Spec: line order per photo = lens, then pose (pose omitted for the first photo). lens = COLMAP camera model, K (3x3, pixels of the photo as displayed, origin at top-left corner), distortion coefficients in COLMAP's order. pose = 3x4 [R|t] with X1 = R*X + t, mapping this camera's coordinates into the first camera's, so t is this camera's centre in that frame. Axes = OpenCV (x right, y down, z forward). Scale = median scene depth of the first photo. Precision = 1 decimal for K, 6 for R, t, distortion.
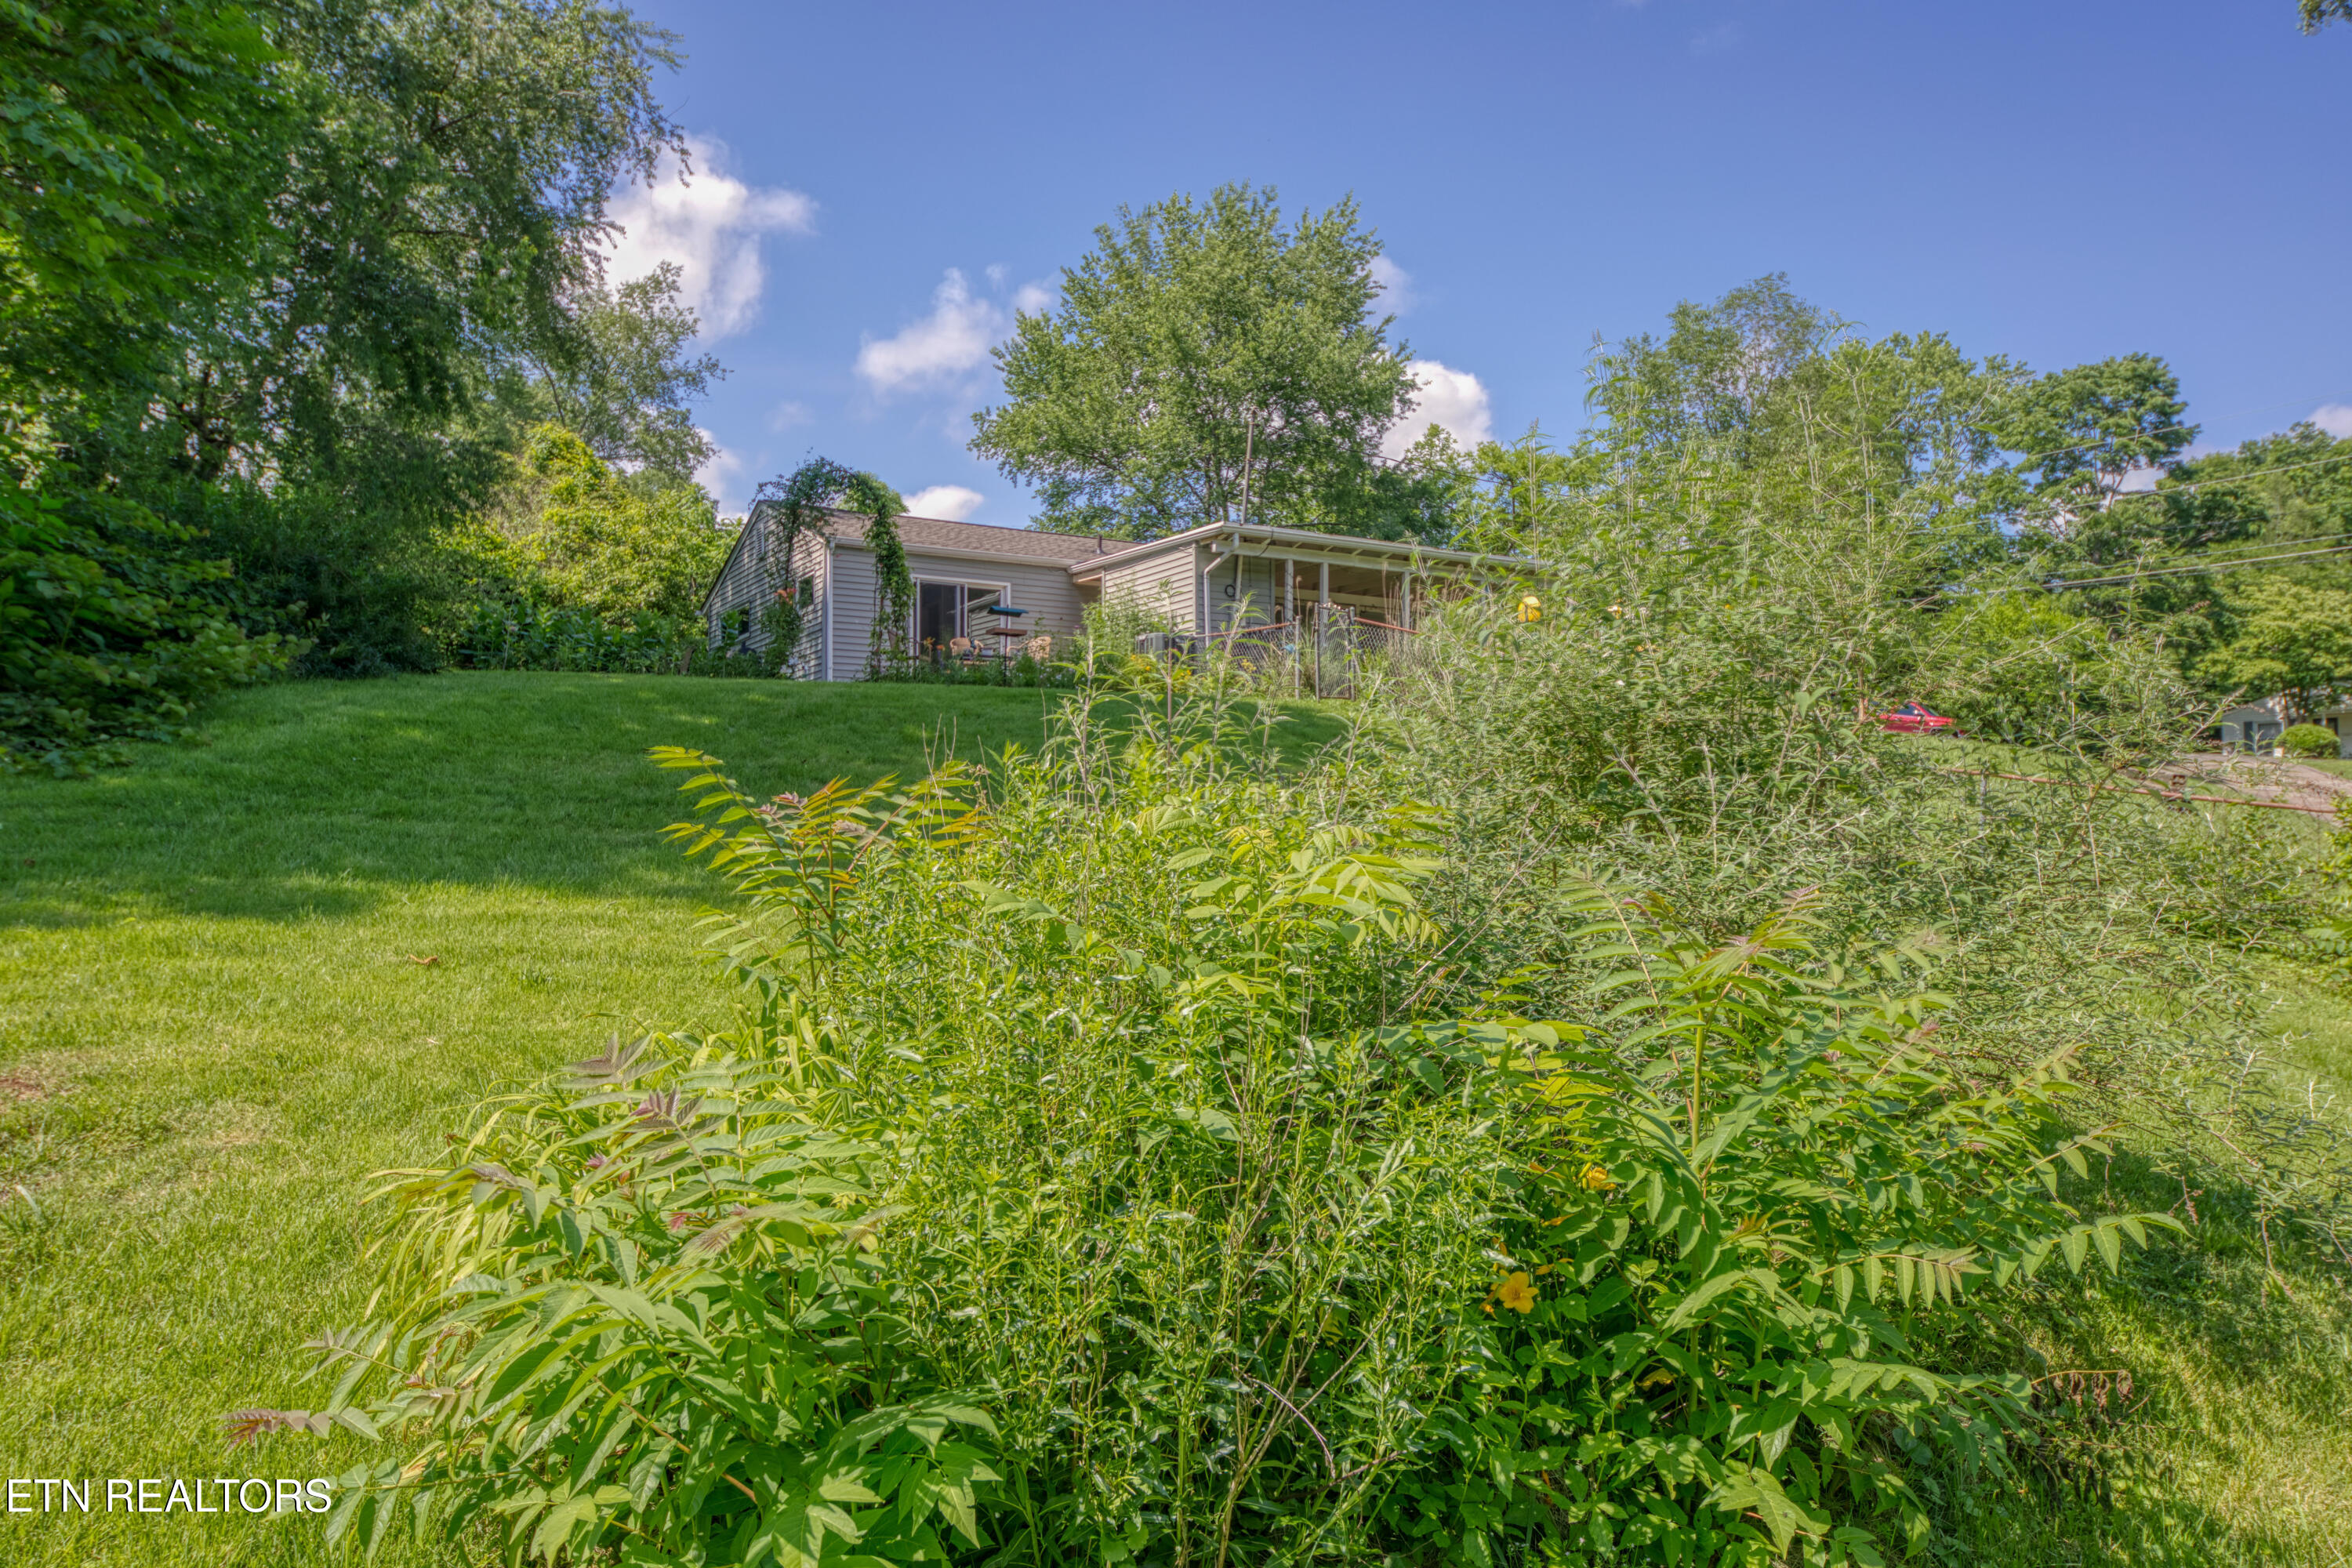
lens RADIAL K [[1608.0, 0, 1173.3], [0, 1608.0, 805.9], [0, 0, 1]] dist [-0.006711, -0.003058]
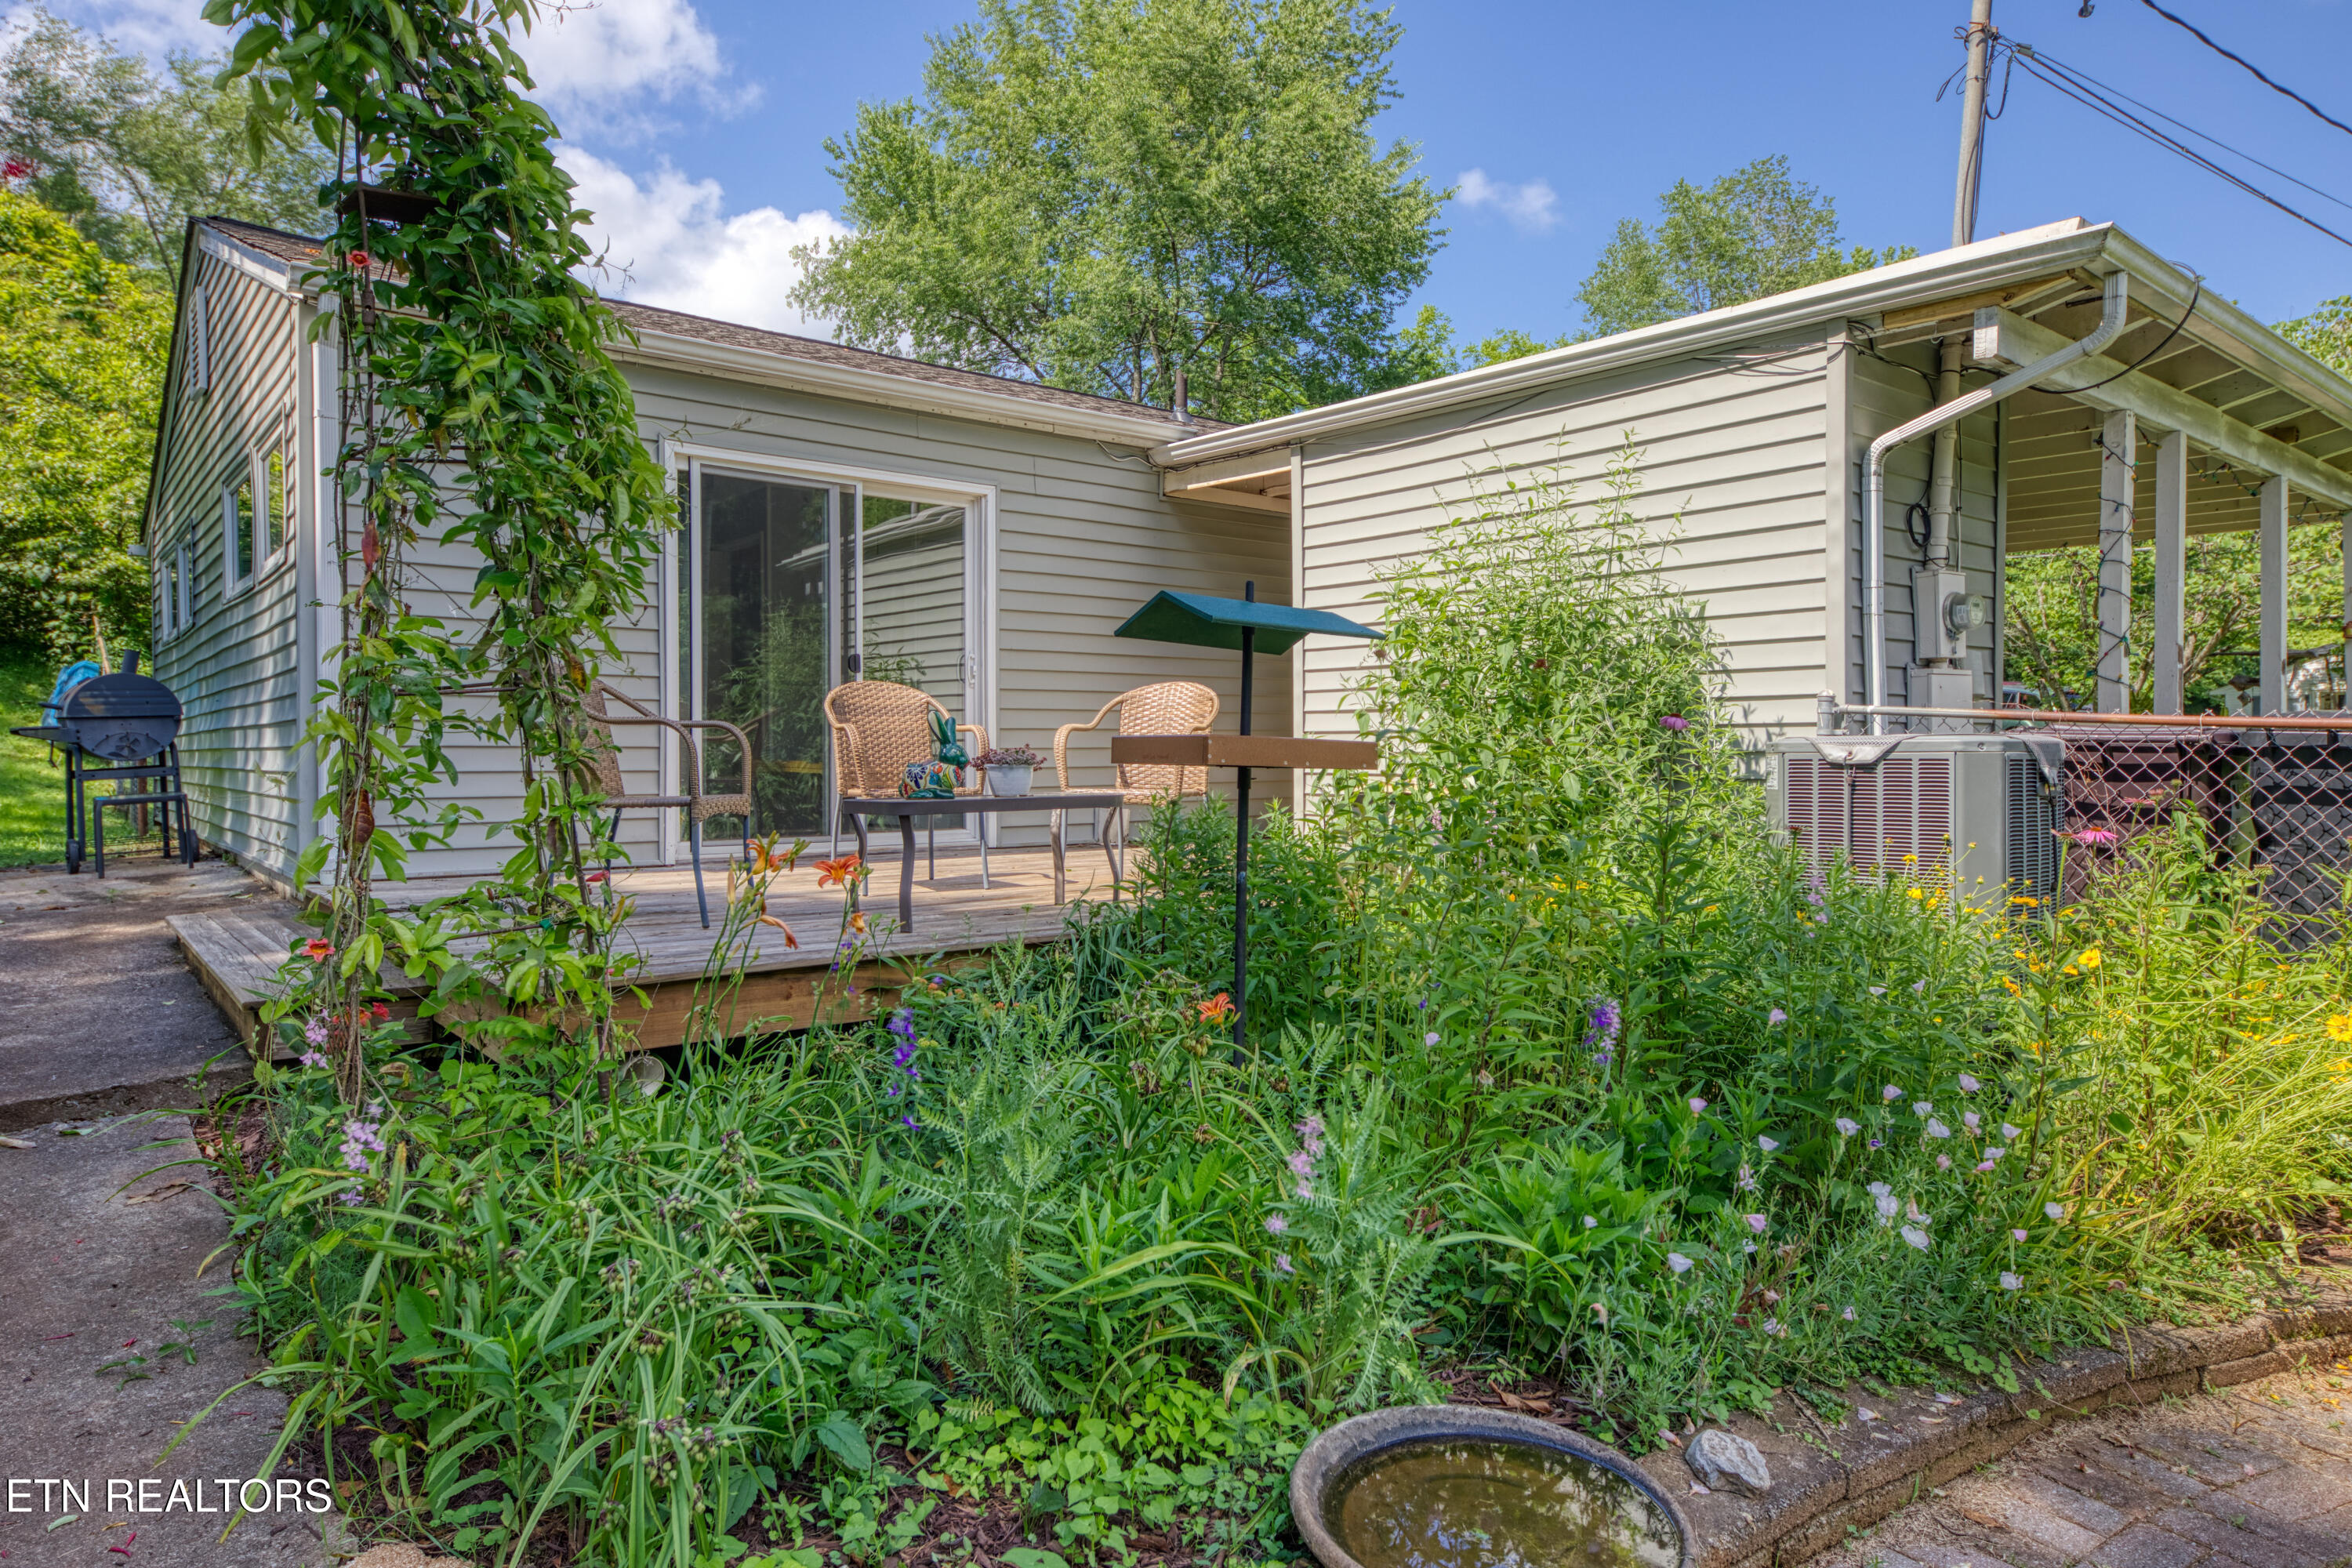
lens RADIAL K [[1420.2, 0, 1182.1], [0, 1420.2, 737.8], [0, 0, 1]] dist [0.017798, 0.006310]
pose [[0.987257, -0.001343, 0.159130, -0.077560], [-0.001236, 0.999870, 0.016106, -0.065723], [-0.159131, -0.016098, 0.987126, 0.502377]]
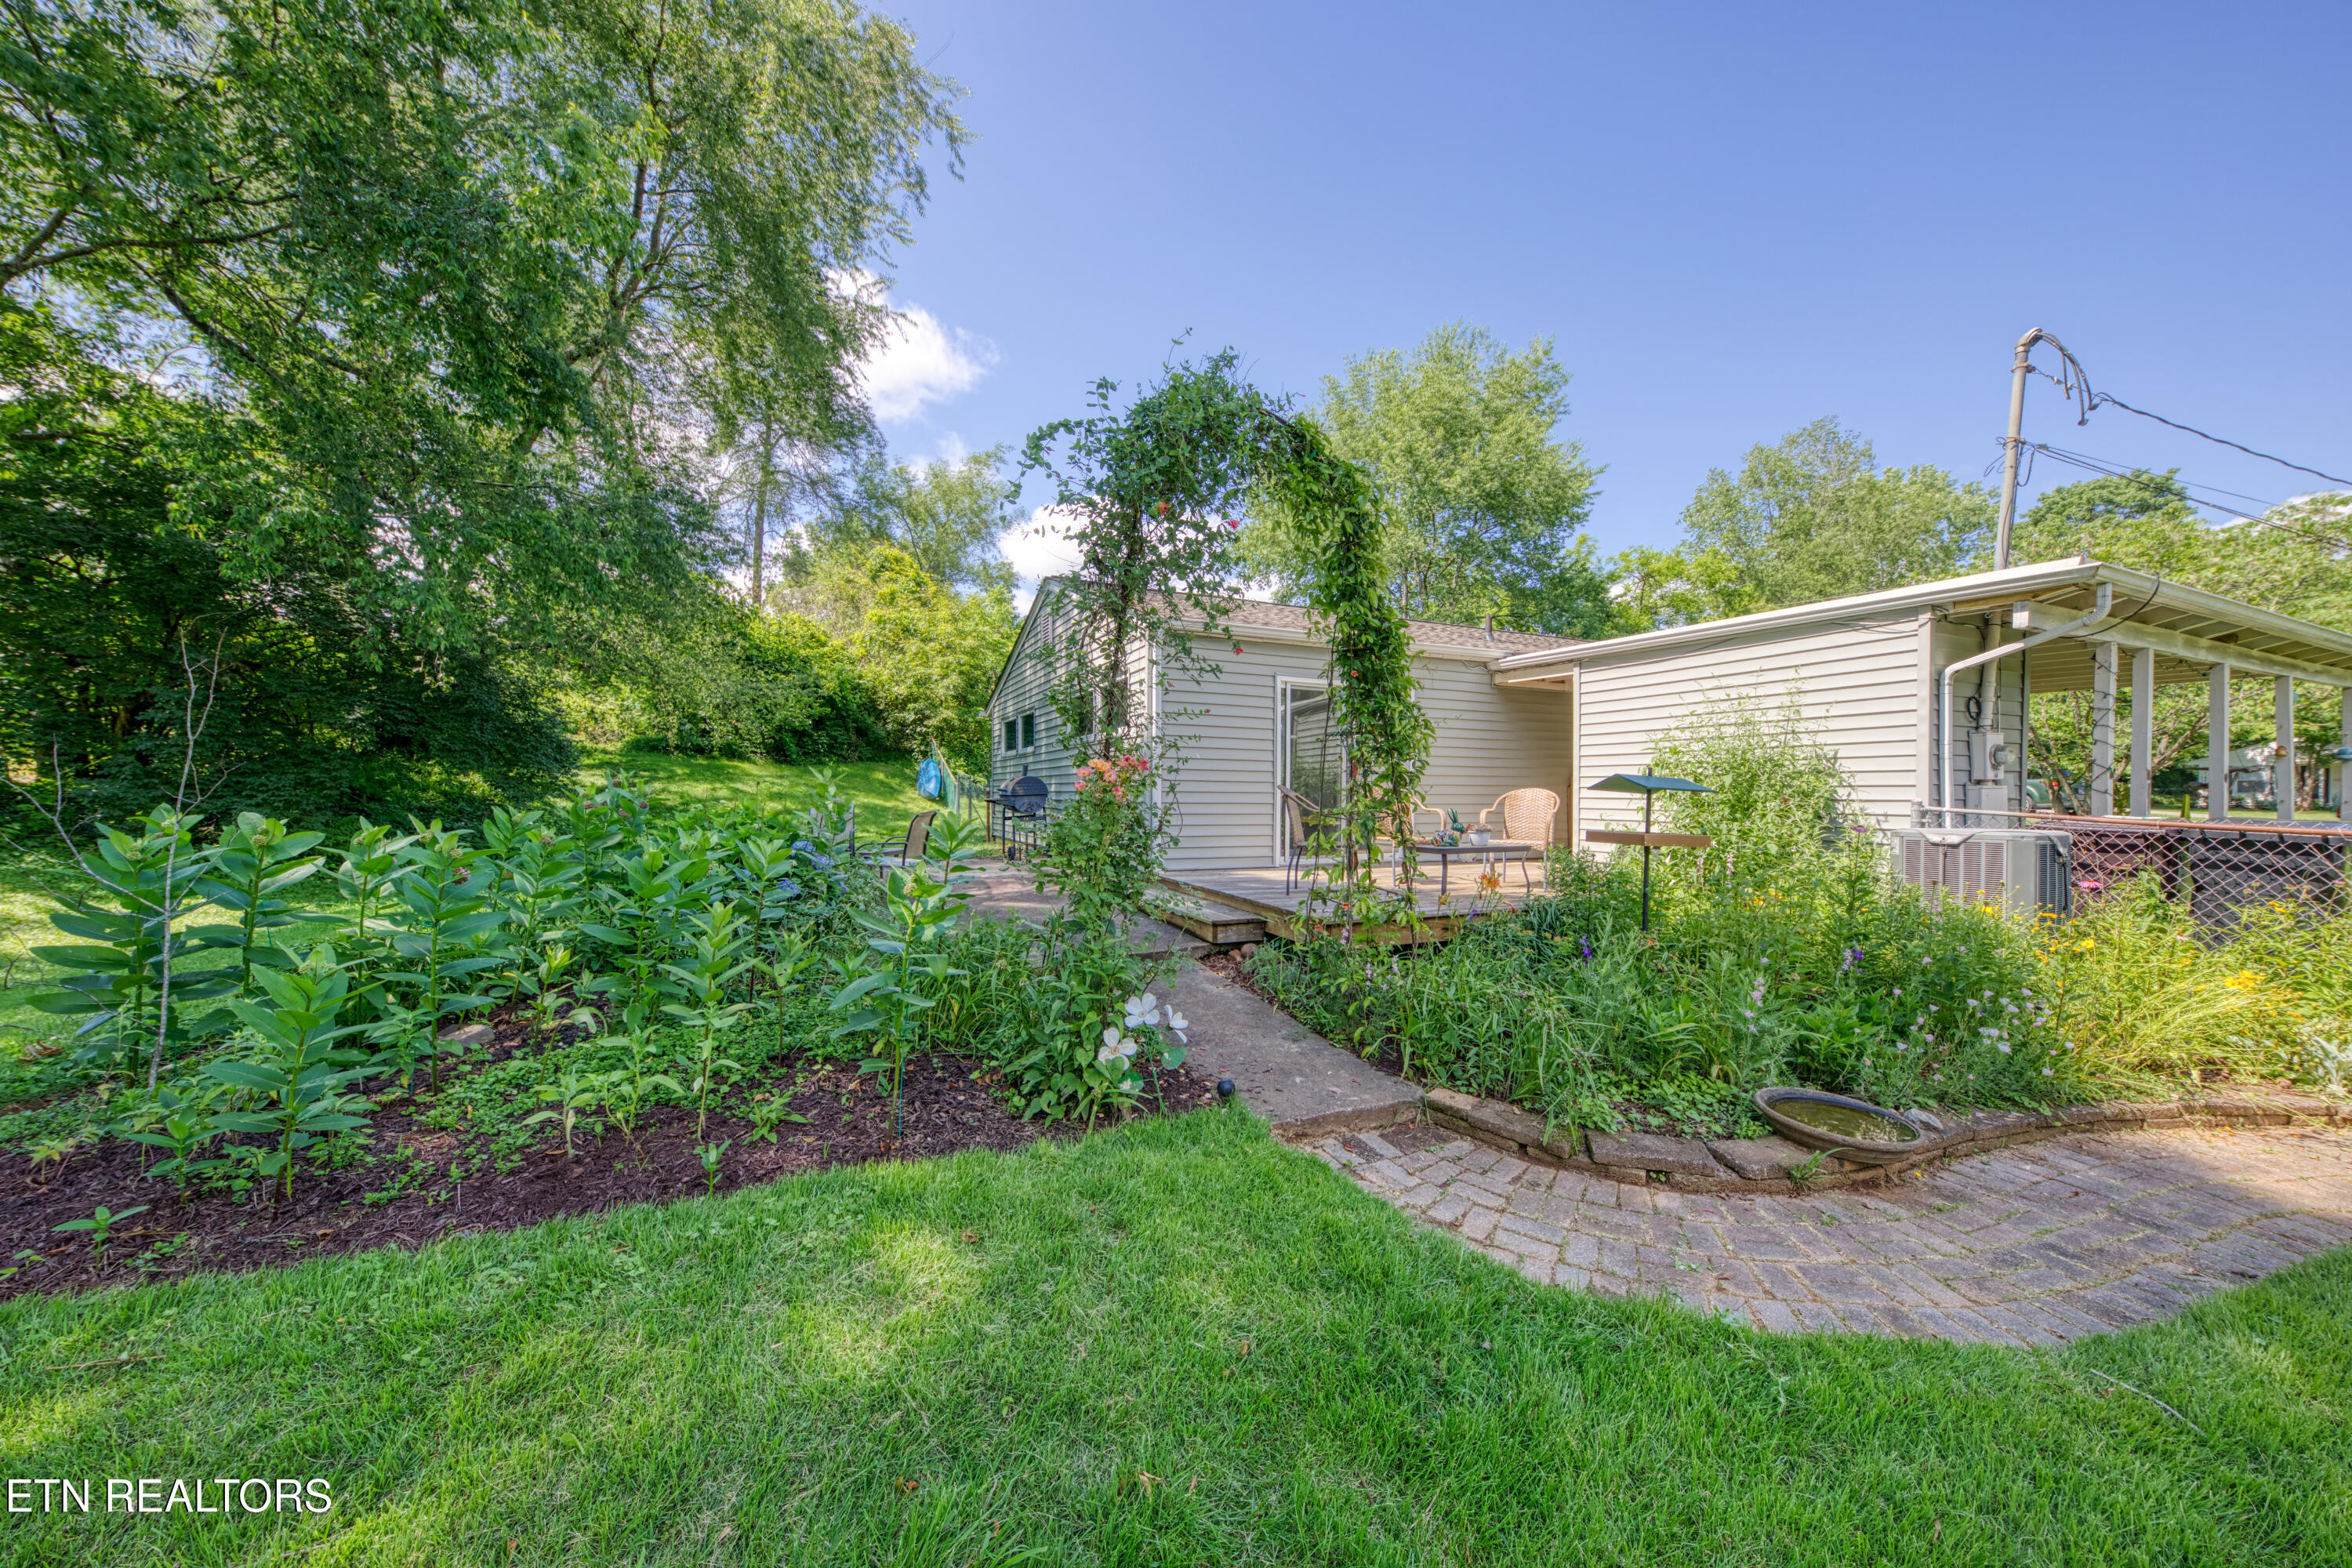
lens RADIAL K [[821.2, 0, 1162.4], [0, 821.2, 791.5], [0, 0, 1]] dist [-0.006103, -0.001344]
pose [[0.992919, 0.005996, -0.118646, -0.116968], [-0.003407, 0.999752, 0.022010, -0.072788], [0.118748, -0.021450, 0.992693, 0.459899]]
